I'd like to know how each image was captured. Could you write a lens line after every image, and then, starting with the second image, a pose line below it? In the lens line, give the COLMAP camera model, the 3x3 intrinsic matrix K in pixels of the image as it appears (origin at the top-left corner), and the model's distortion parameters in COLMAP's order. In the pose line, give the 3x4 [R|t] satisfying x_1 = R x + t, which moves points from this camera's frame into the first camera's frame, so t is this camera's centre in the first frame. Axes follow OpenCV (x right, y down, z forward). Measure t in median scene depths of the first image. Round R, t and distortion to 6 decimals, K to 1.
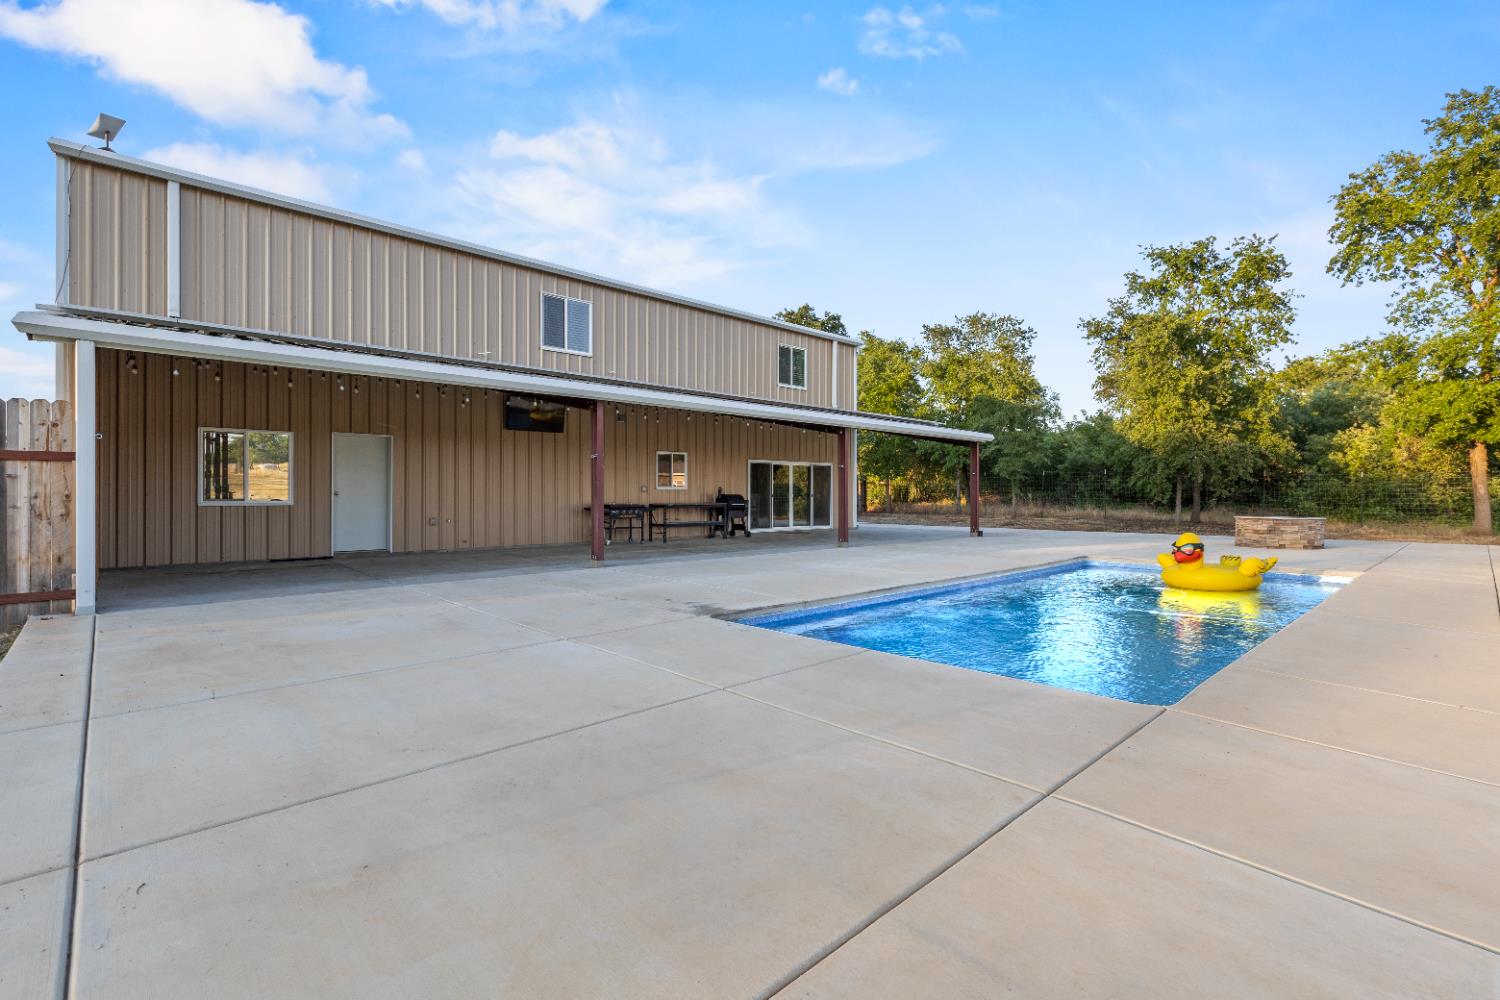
lens RADIAL K [[679.7, 0, 750.0], [0, 679.7, 503.3], [0, 0, 1]] dist [0.015891, -0.000918]
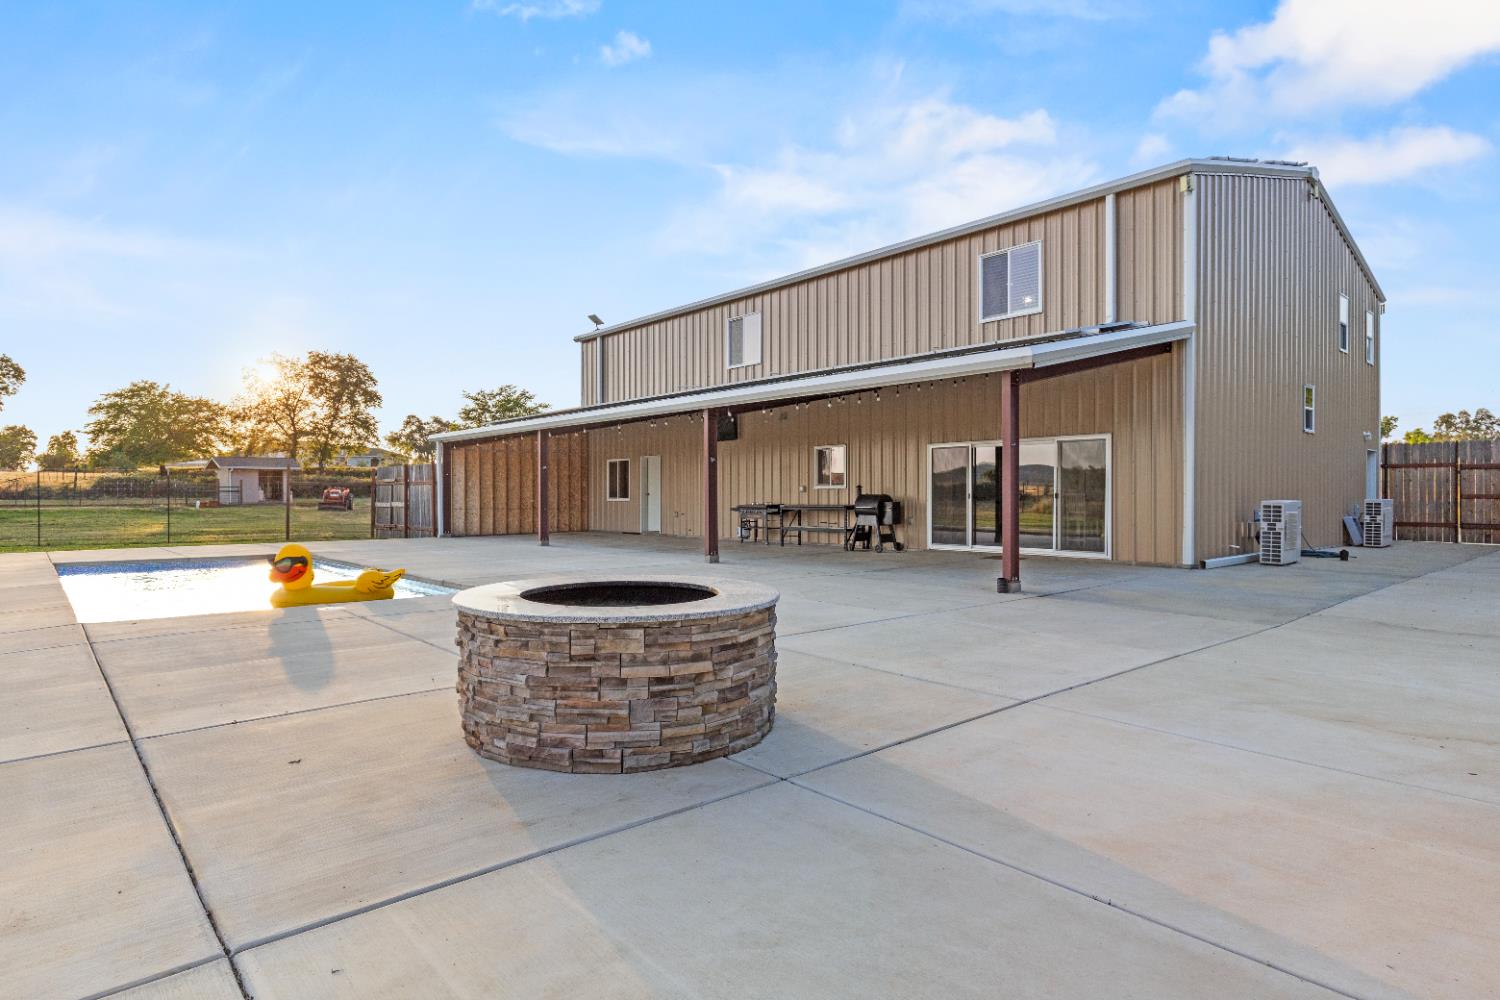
lens RADIAL K [[902.0, 0, 750.0], [0, 902.0, 500.0], [0, 0, 1]] dist [0.000176, 0.000046]
pose [[-0.060072, 0.007582, -0.998165, 0.906925], [-0.006246, 0.999949, 0.007971, -0.013119], [0.998175, 0.006714, -0.060021, 0.846408]]
